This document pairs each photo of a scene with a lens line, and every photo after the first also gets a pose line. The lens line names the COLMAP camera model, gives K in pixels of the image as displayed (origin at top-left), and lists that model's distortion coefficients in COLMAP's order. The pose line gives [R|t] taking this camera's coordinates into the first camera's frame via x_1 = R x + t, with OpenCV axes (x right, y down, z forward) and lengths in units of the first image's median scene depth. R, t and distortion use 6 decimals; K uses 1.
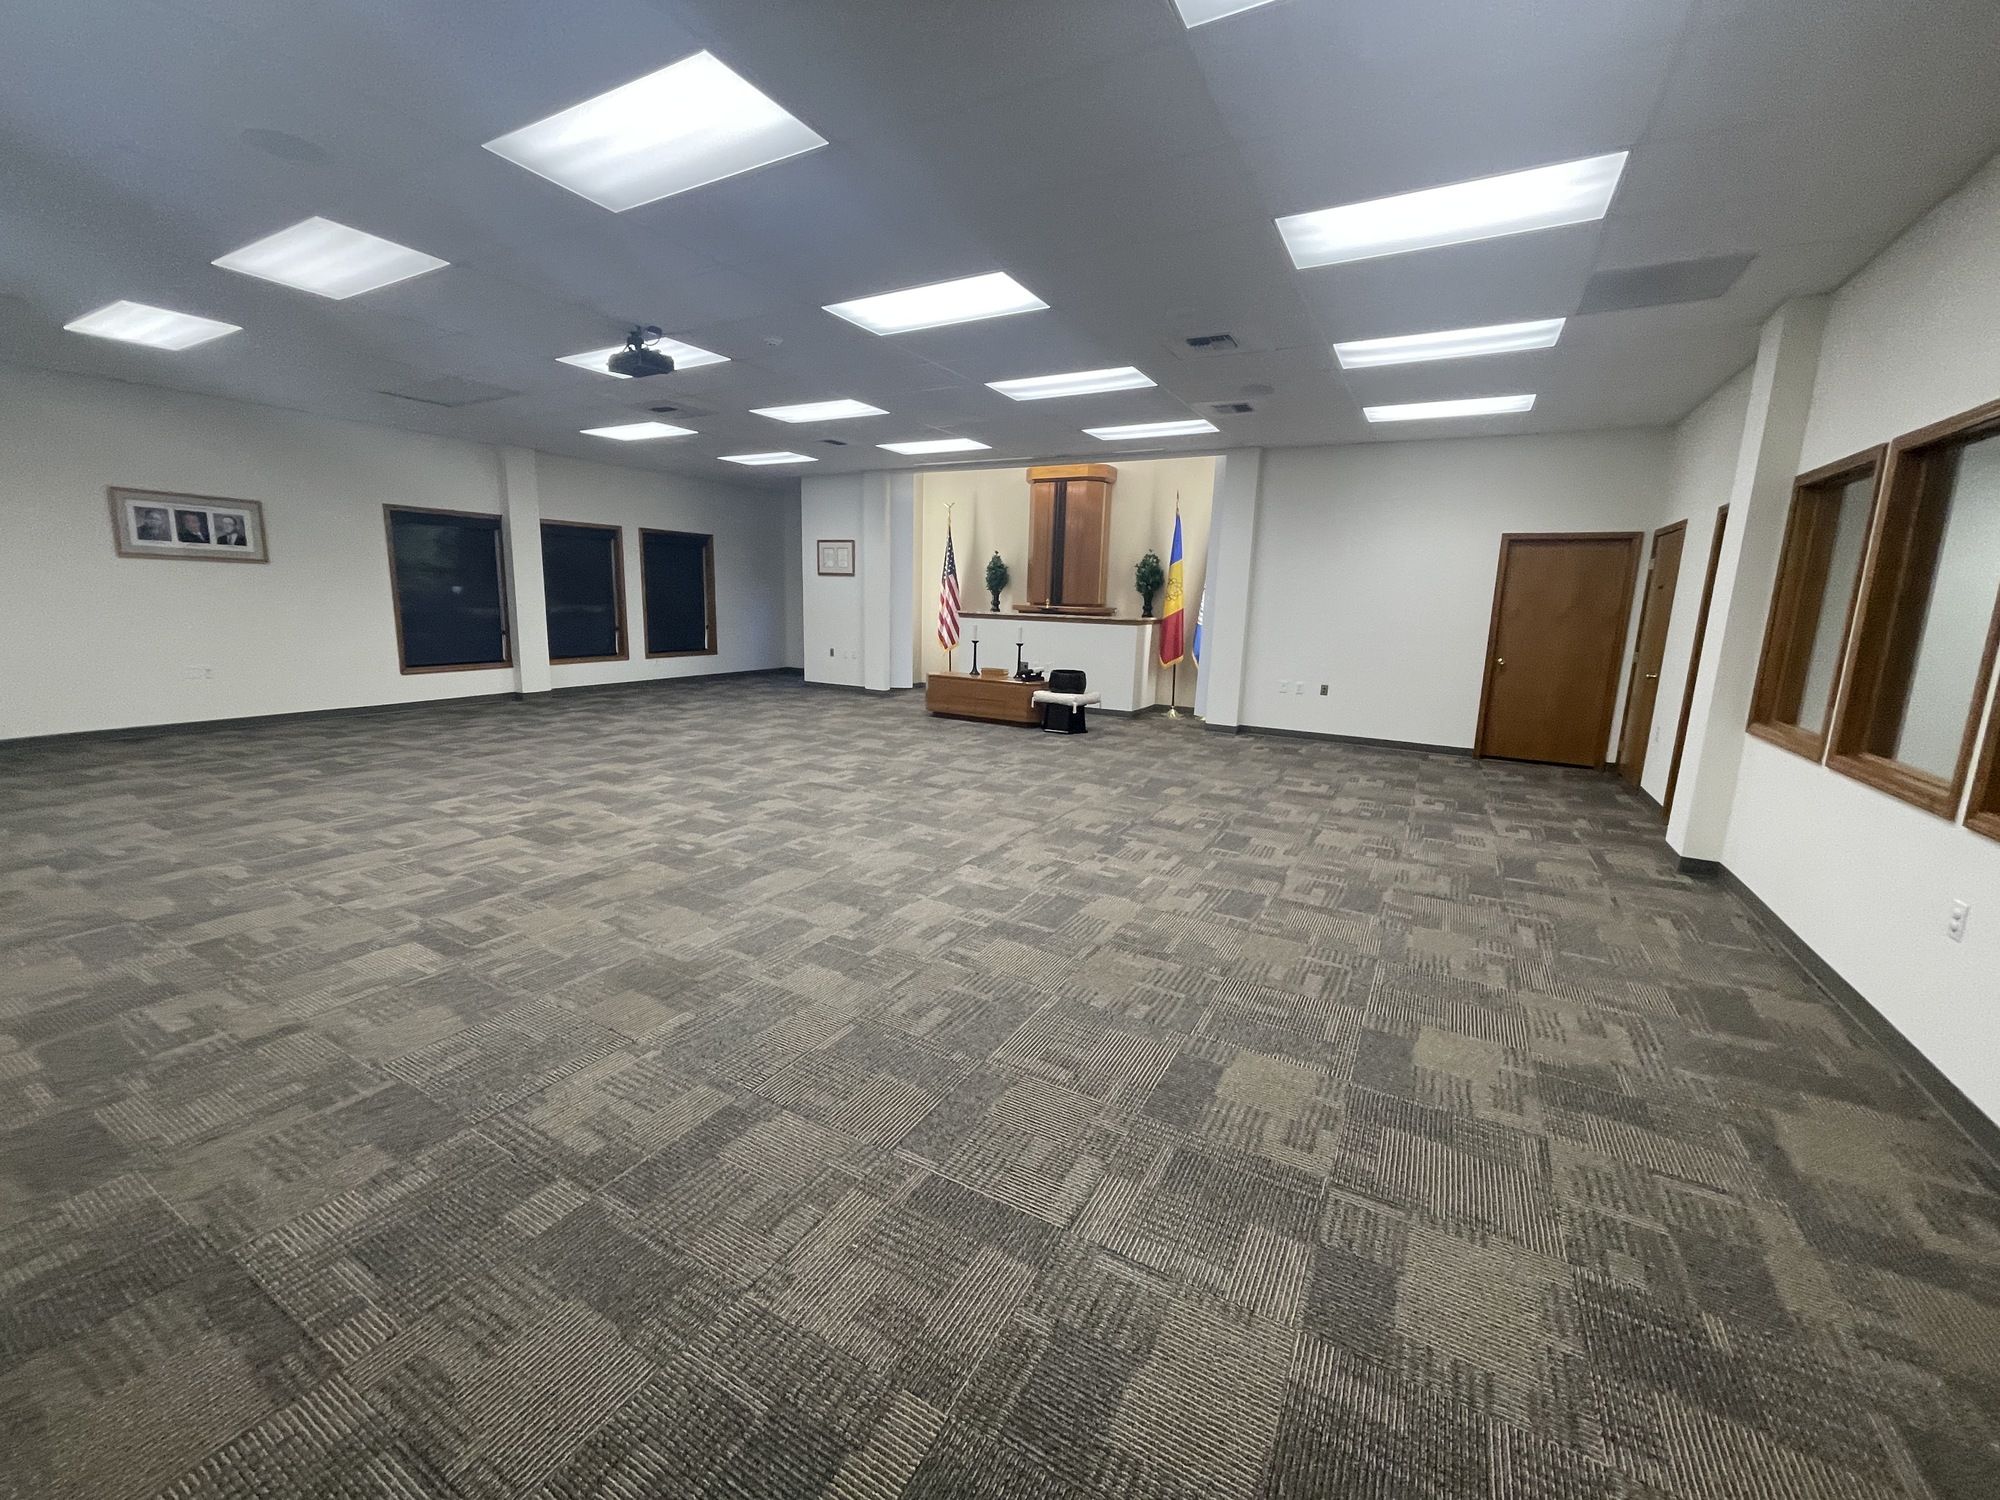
lens RADIAL K [[810.4, 0, 991.4], [0, 810.4, 747.8], [0, 0, 1]] dist [0.003978, 0.001246]
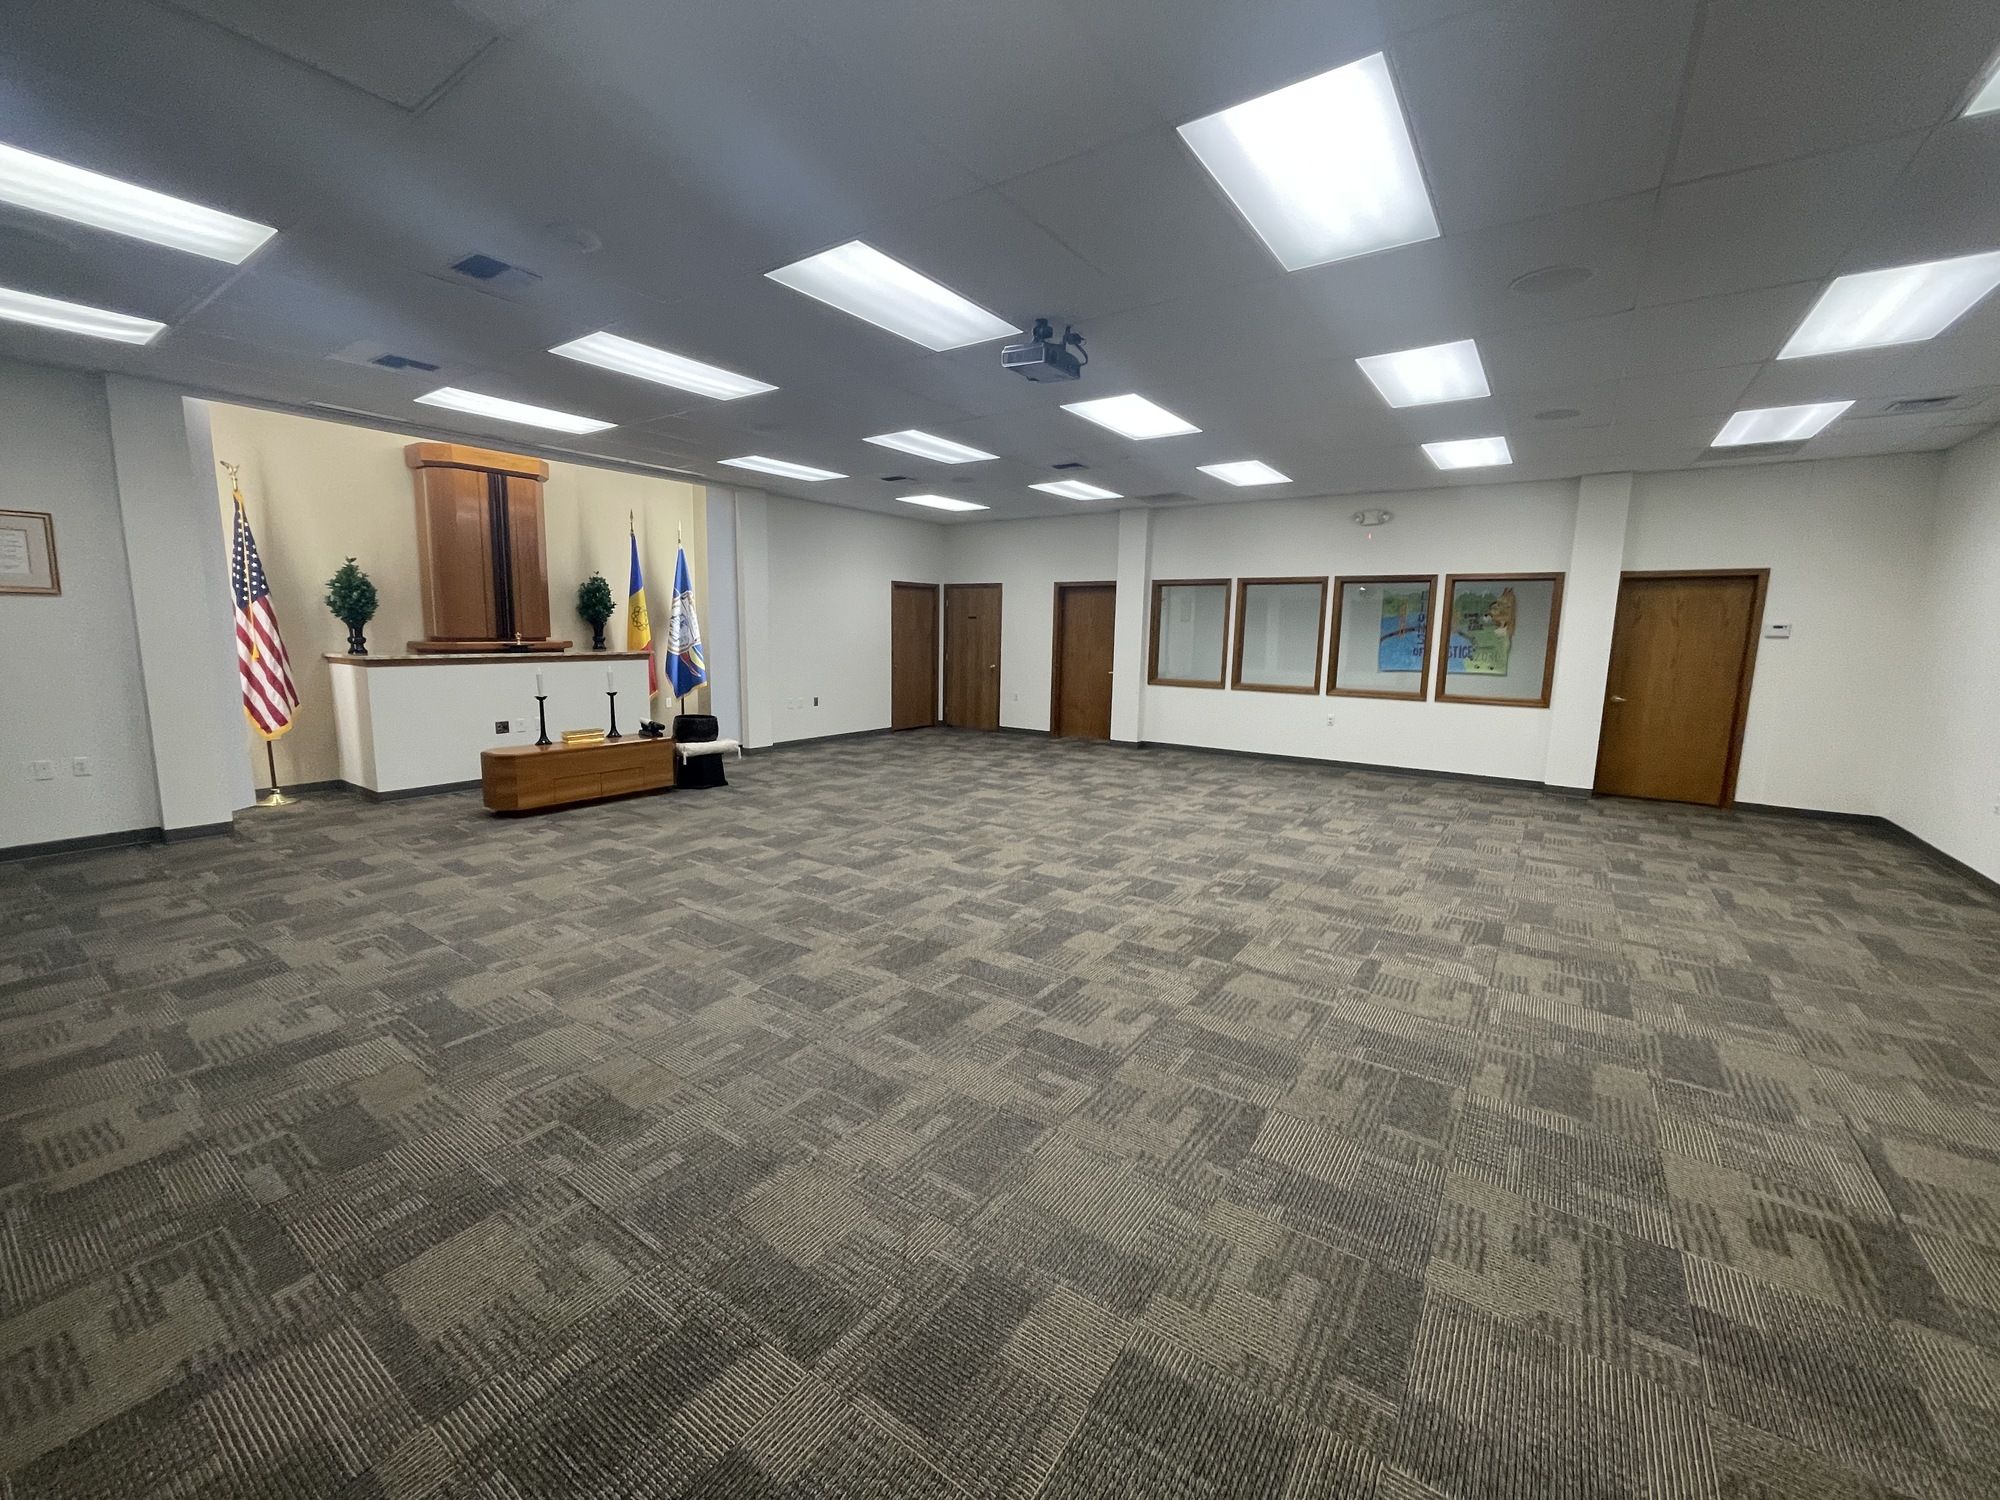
lens RADIAL K [[810.4, 0, 989.1], [0, 810.4, 757.2], [0, 0, 1]] dist [0.003978, 0.001246]
pose [[0.093735, -0.186751, 0.977925, -1.325941], [0.173502, 0.970284, 0.168661, -0.260117], [-0.980363, 0.153862, 0.123351, 1.068471]]
